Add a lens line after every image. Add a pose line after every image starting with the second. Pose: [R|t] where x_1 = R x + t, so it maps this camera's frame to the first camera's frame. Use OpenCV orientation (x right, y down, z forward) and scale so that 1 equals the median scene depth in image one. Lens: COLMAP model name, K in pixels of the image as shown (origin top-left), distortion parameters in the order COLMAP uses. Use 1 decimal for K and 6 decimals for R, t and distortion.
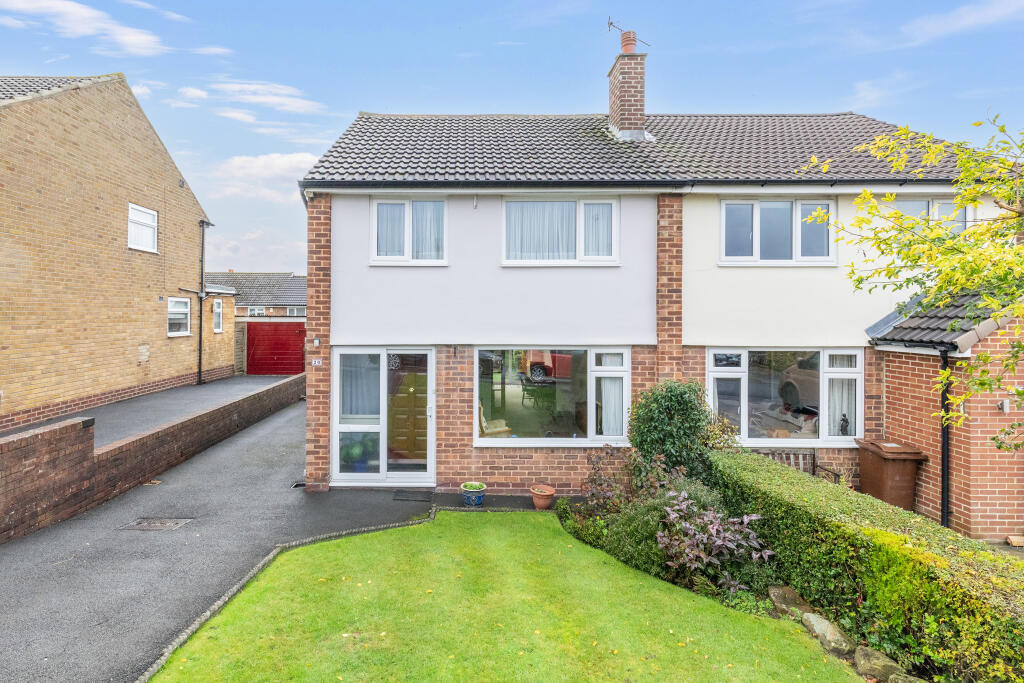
lens RADIAL K [[480.5, 0, 515.5], [0, 480.5, 346.0], [0, 0, 1]] dist [0.003896, -0.001080]
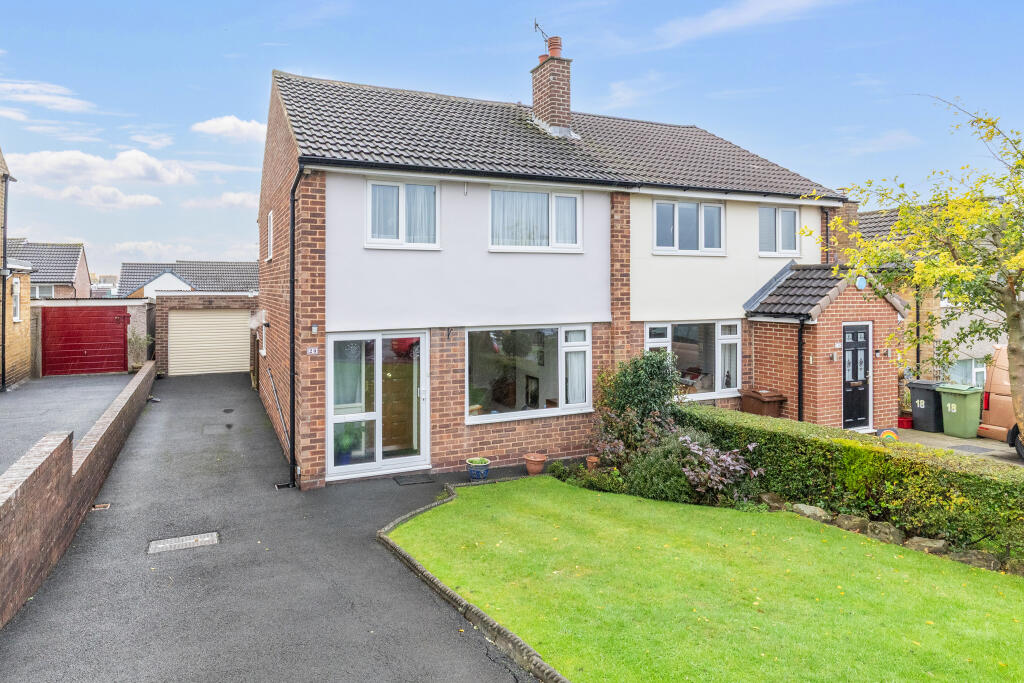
lens RADIAL K [[509.9, 0, 511.5], [0, 509.9, 329.3], [0, 0, 1]] dist [-0.004064, -0.000192]
pose [[0.930353, -0.034674, 0.365022, -0.391108], [0.030646, 0.999389, 0.016826, -0.012101], [-0.365383, -0.004468, 0.930847, -0.058716]]
